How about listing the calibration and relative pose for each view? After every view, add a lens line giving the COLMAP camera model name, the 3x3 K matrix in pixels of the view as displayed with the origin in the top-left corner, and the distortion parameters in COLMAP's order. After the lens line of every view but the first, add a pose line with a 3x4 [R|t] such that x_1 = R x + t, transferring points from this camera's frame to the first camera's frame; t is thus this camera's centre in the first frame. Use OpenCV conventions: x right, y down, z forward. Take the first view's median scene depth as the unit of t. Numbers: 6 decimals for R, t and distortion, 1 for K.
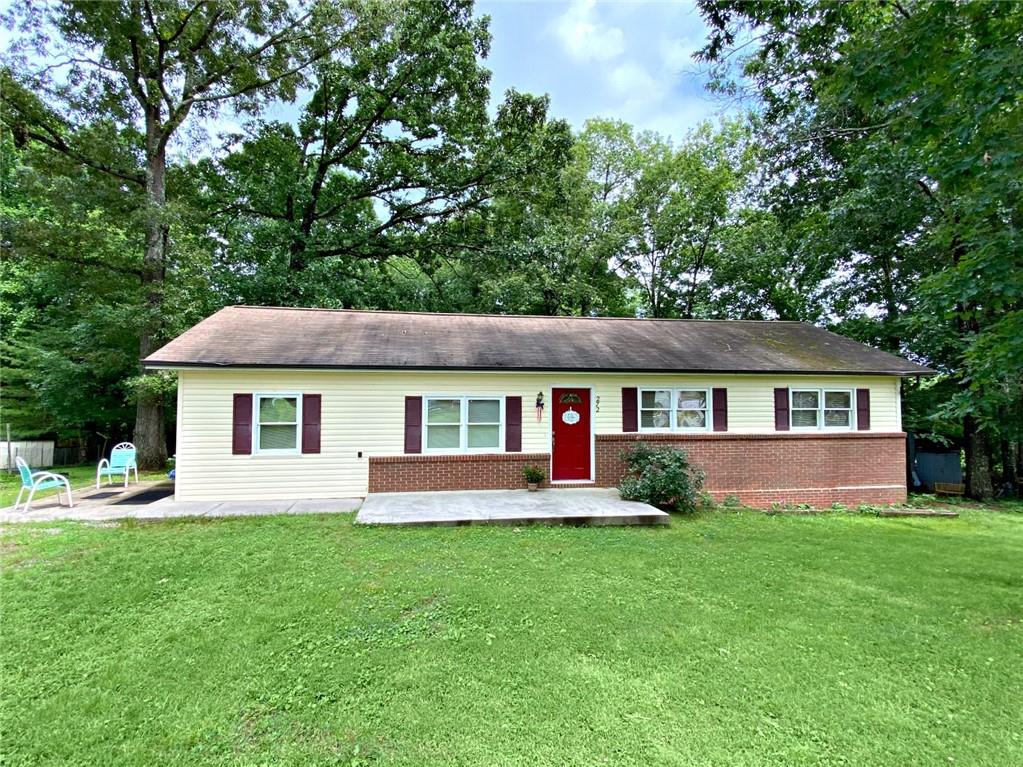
lens RADIAL K [[409.9, 0, 512.6], [0, 409.9, 382.0], [0, 0, 1]] dist [0.021447, -0.020247]
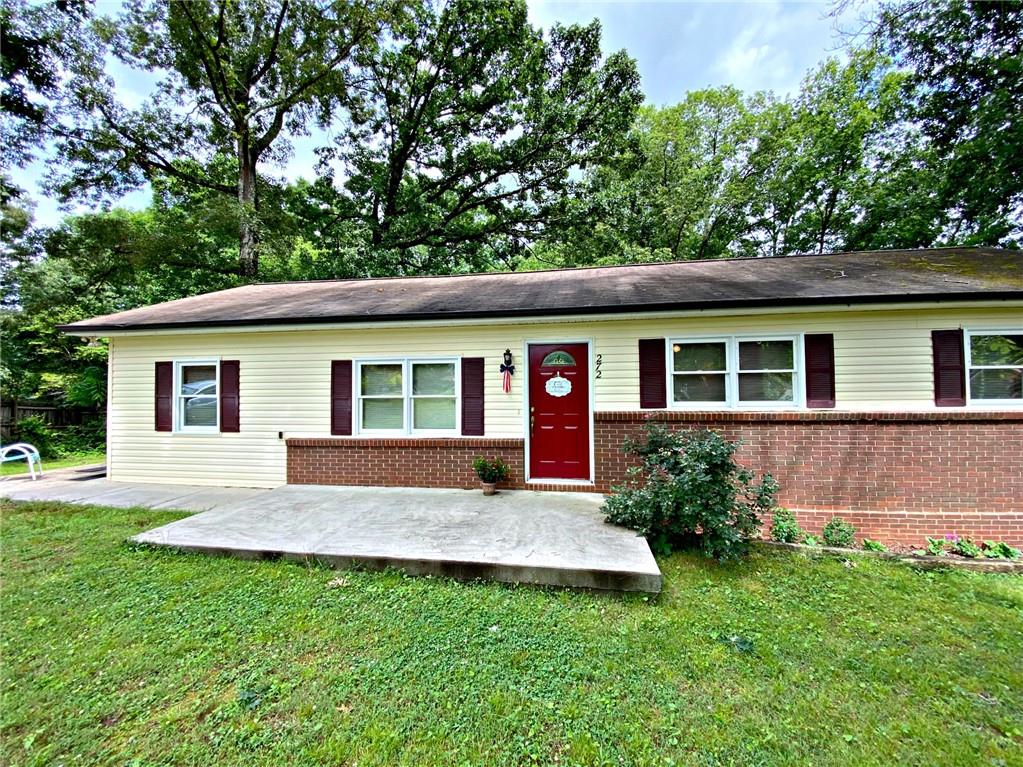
lens RADIAL K [[382.3, 0, 511.0], [0, 382.3, 374.5], [0, 0, 1]] dist [0.001967, -0.008352]
pose [[0.962013, -0.021400, -0.272163, 0.246059], [0.026317, 0.999550, 0.014425, 0.056645], [0.271732, -0.021040, 0.962143, 0.384546]]
